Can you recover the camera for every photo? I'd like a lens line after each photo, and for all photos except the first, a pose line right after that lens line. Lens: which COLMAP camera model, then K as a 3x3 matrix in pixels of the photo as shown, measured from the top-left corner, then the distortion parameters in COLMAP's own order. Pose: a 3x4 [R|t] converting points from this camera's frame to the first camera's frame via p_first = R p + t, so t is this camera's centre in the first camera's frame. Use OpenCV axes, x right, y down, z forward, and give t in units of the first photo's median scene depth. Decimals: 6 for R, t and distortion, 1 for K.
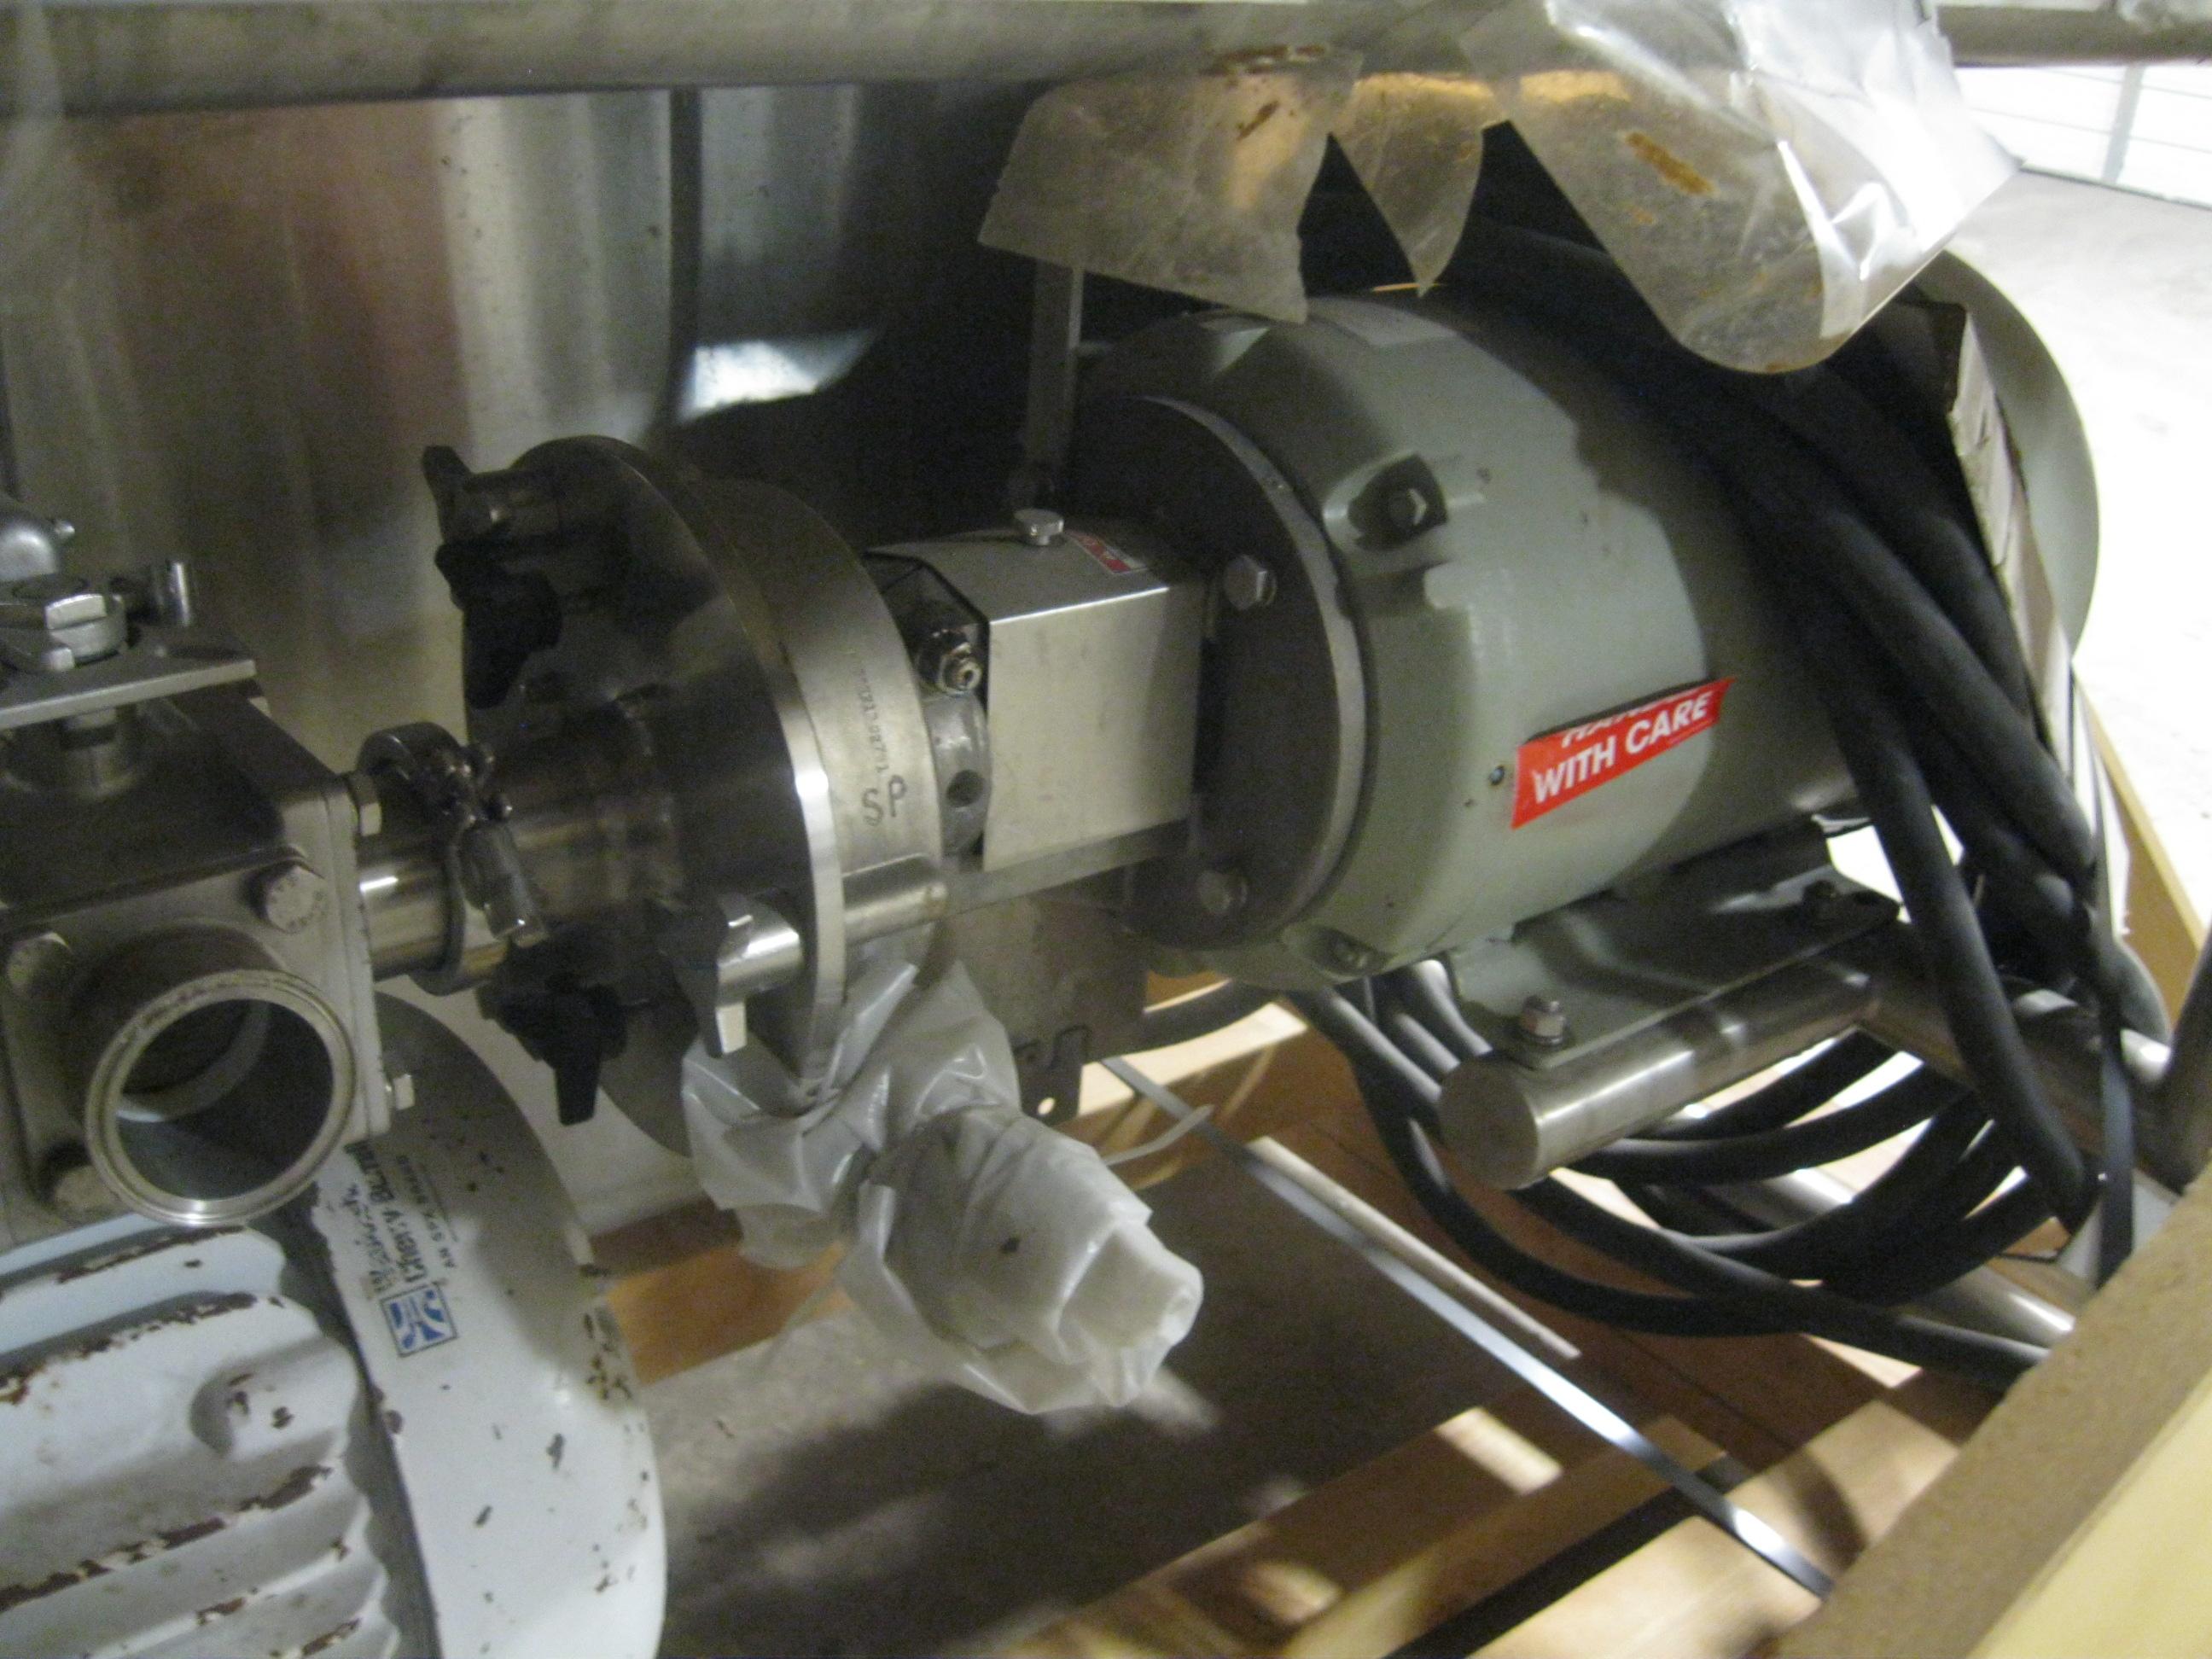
lens RADIAL K [[2258.1, 0, 1106.0], [0, 2258.1, 829.5], [0, 0, 1]] dist [-0.111012, 0.017425]
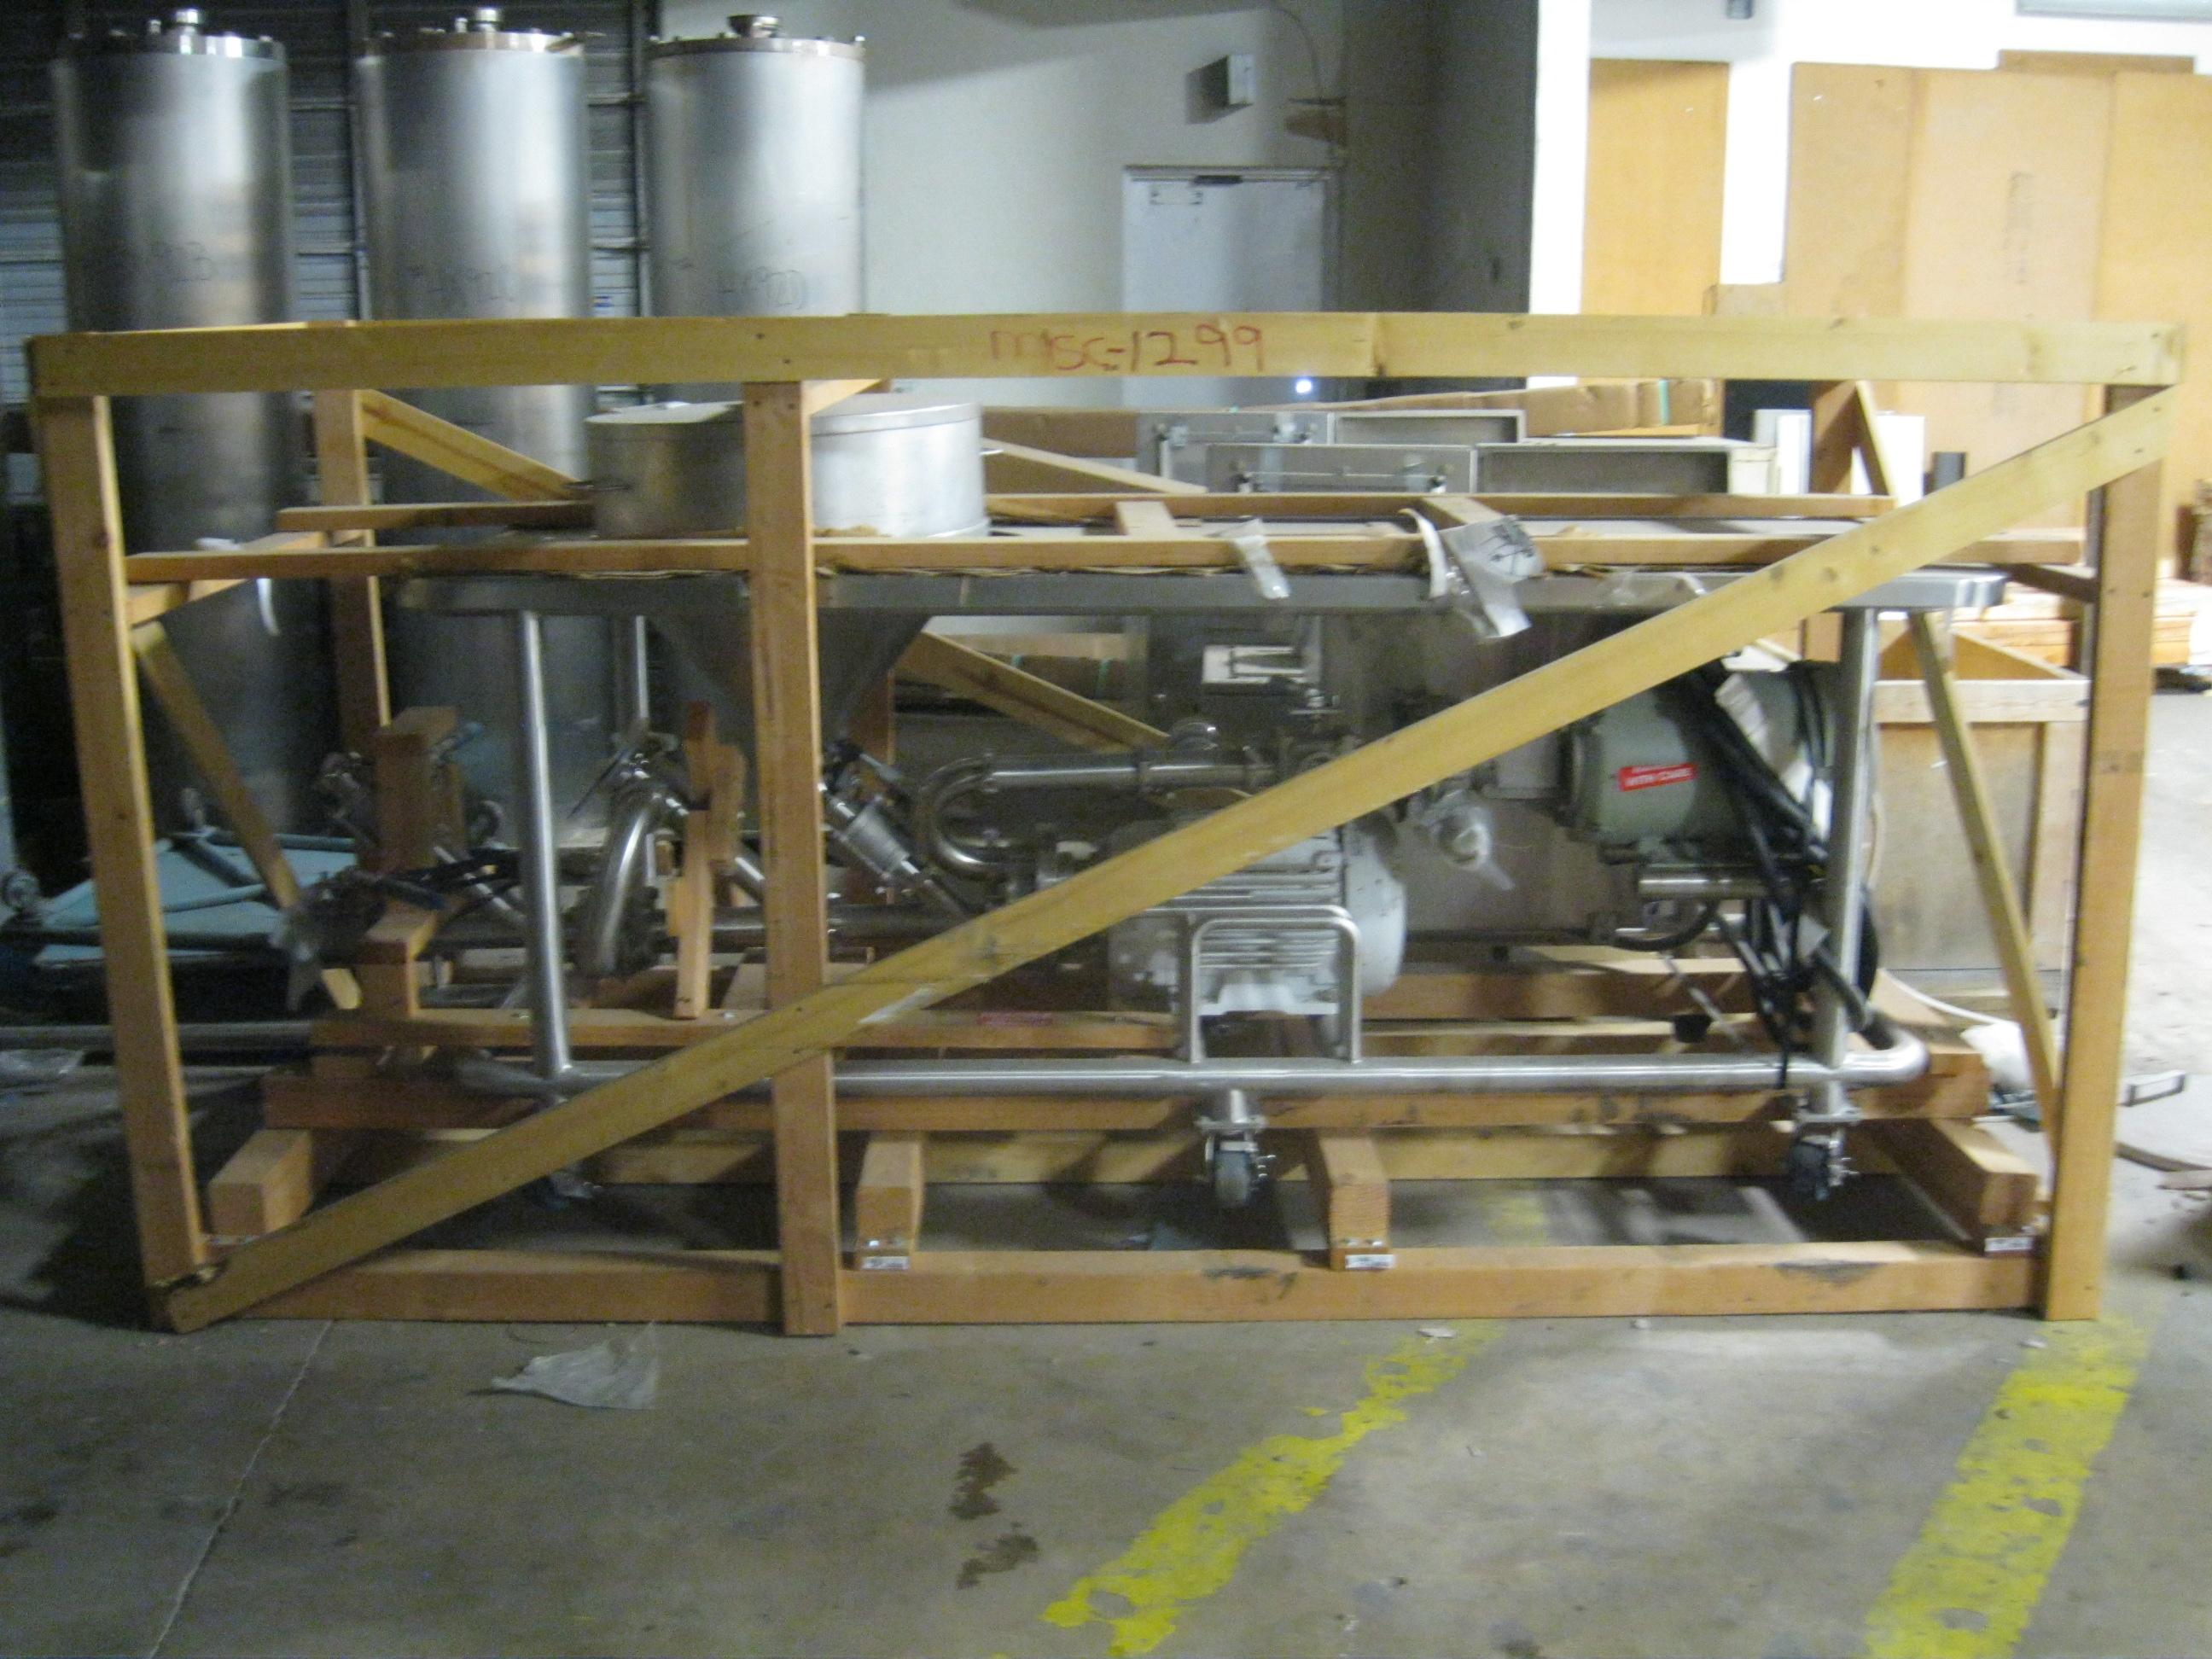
lens RADIAL K [[2258.1, 0, 1106.0], [0, 2258.1, 829.5], [0, 0, 1]] dist [-0.111012, 0.017425]
pose [[0.798029, 0.069487, -0.598599, 2.388577], [-0.195585, 0.969422, -0.148213, 1.086105], [0.569997, 0.235355, 0.787218, -3.502635]]
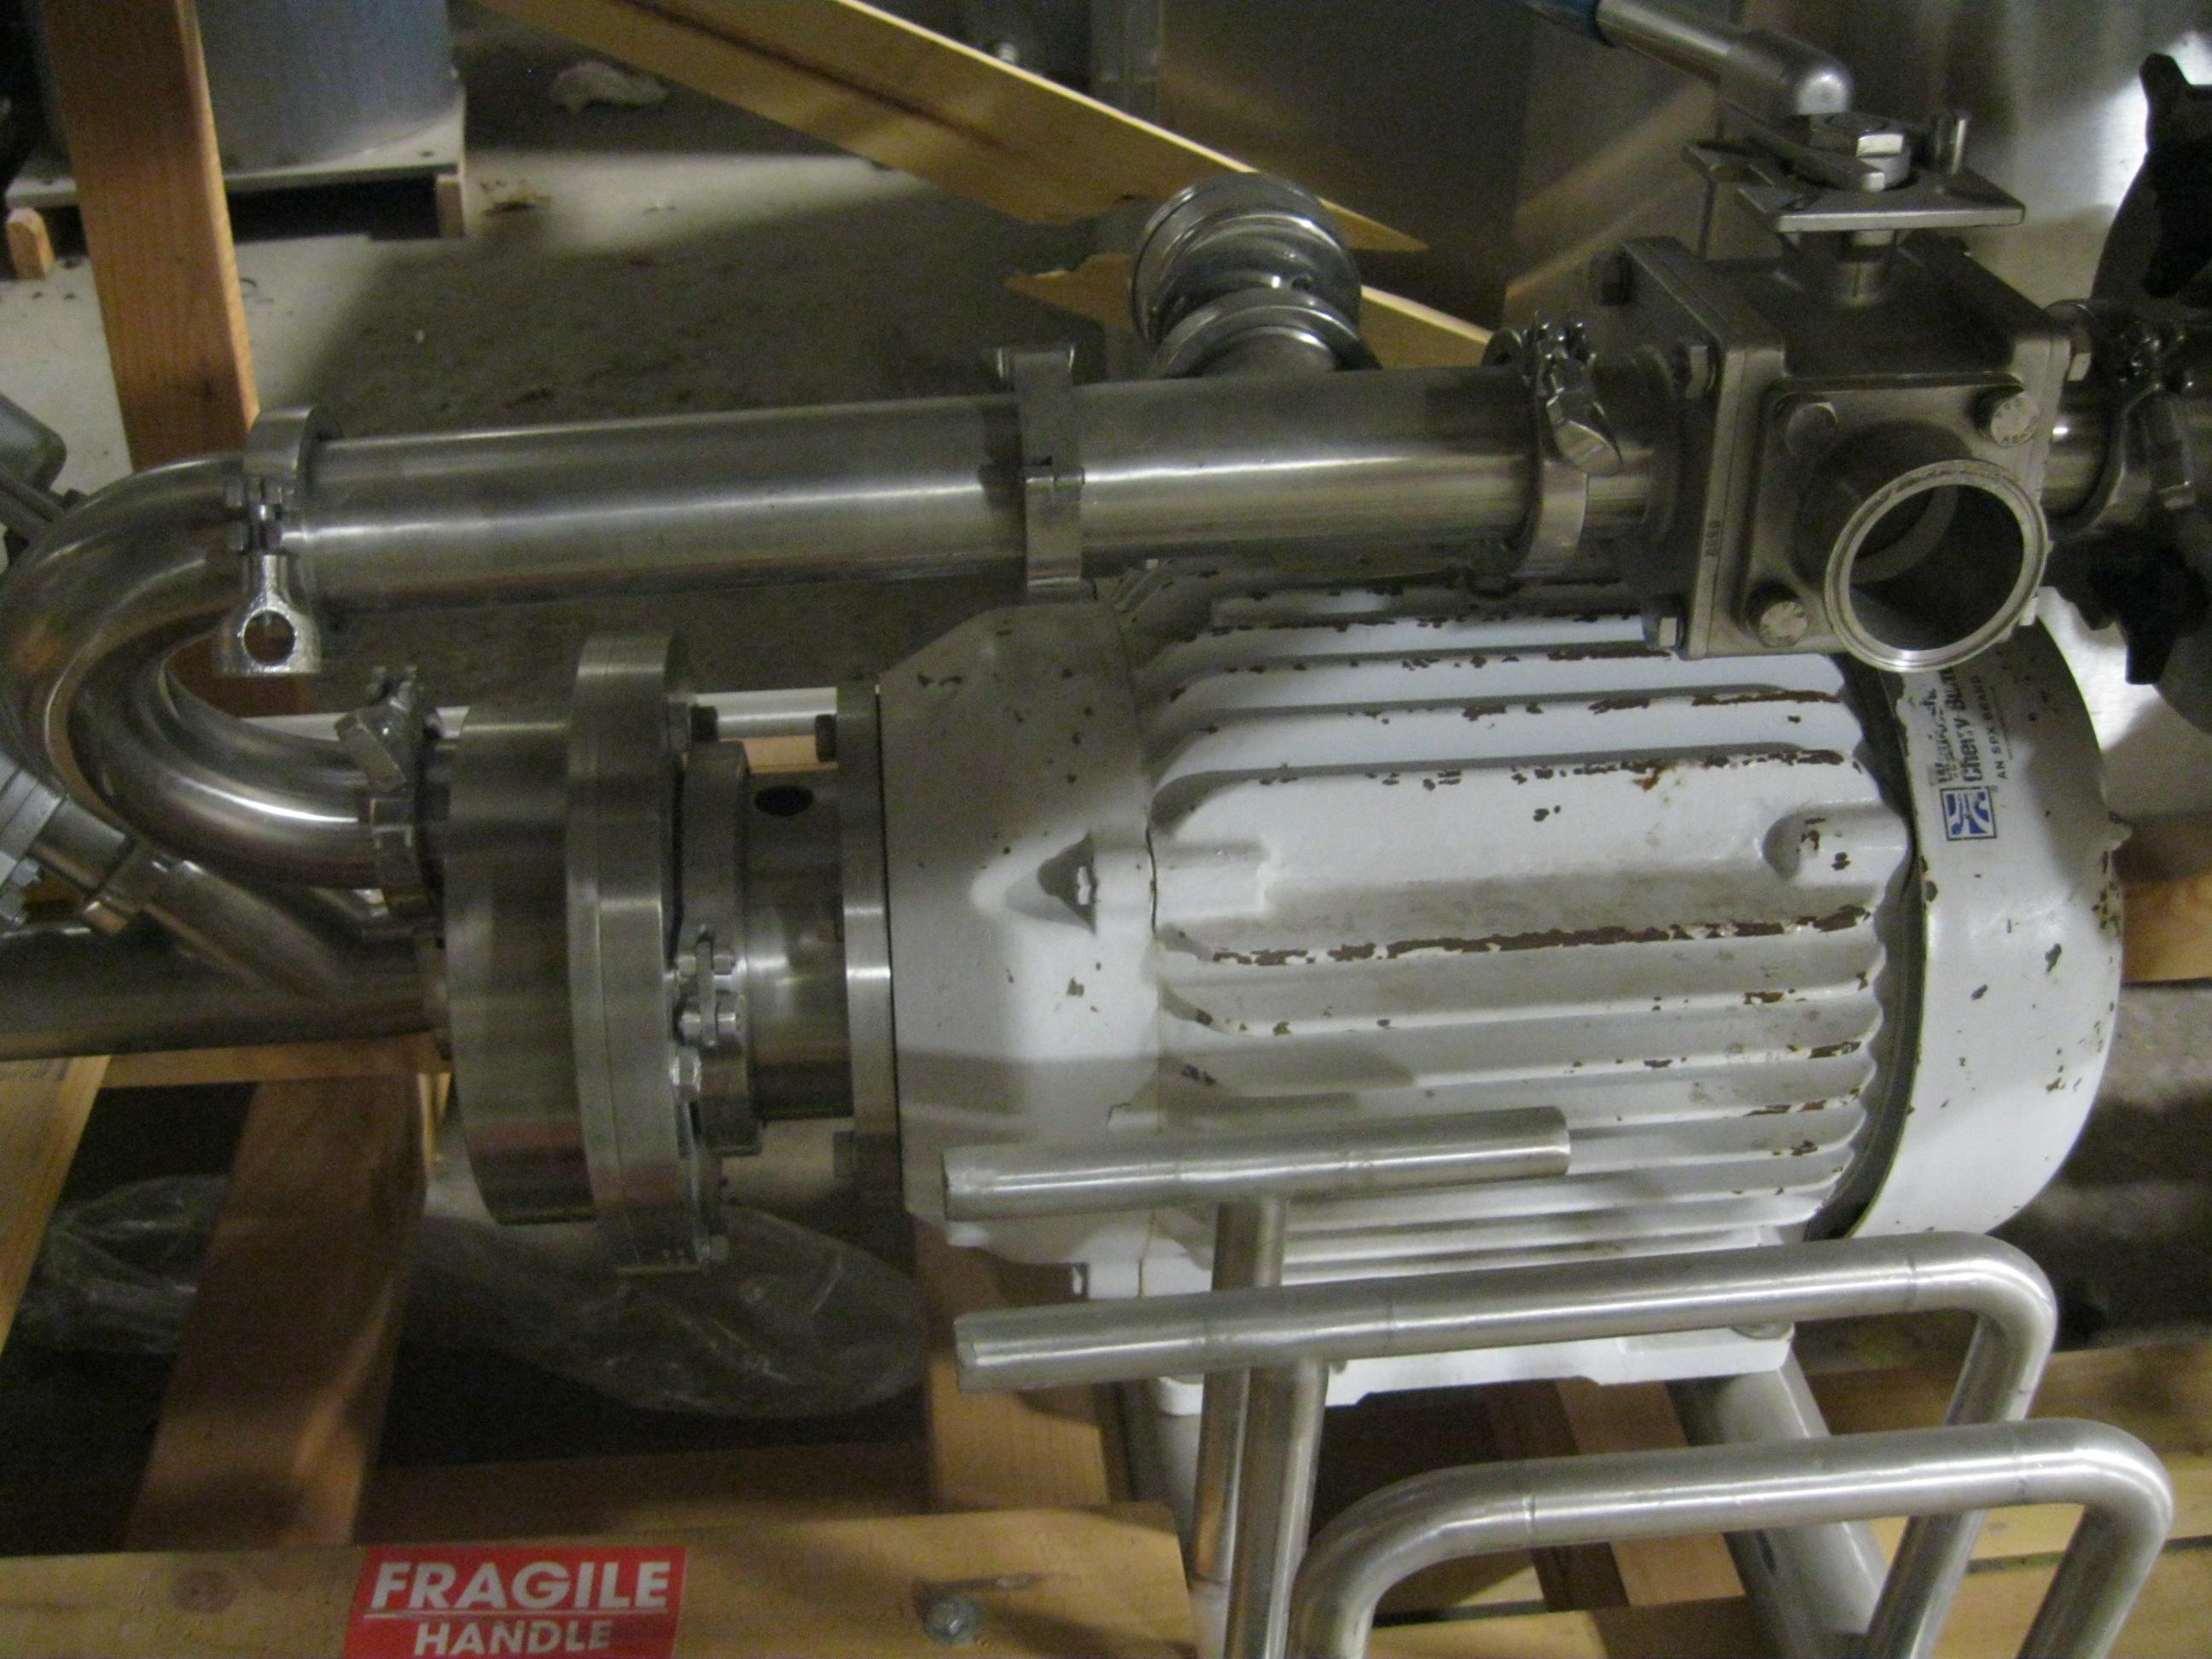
lens RADIAL K [[2258.1, 0, 1106.0], [0, 2258.1, 829.5], [0, 0, 1]] dist [-0.111012, 0.017425]
pose [[0.842940, 0.257175, -0.472560, -0.145312], [-0.187197, 0.963668, 0.190527, 0.096096], [0.504390, -0.072141, 0.860457, -0.229070]]
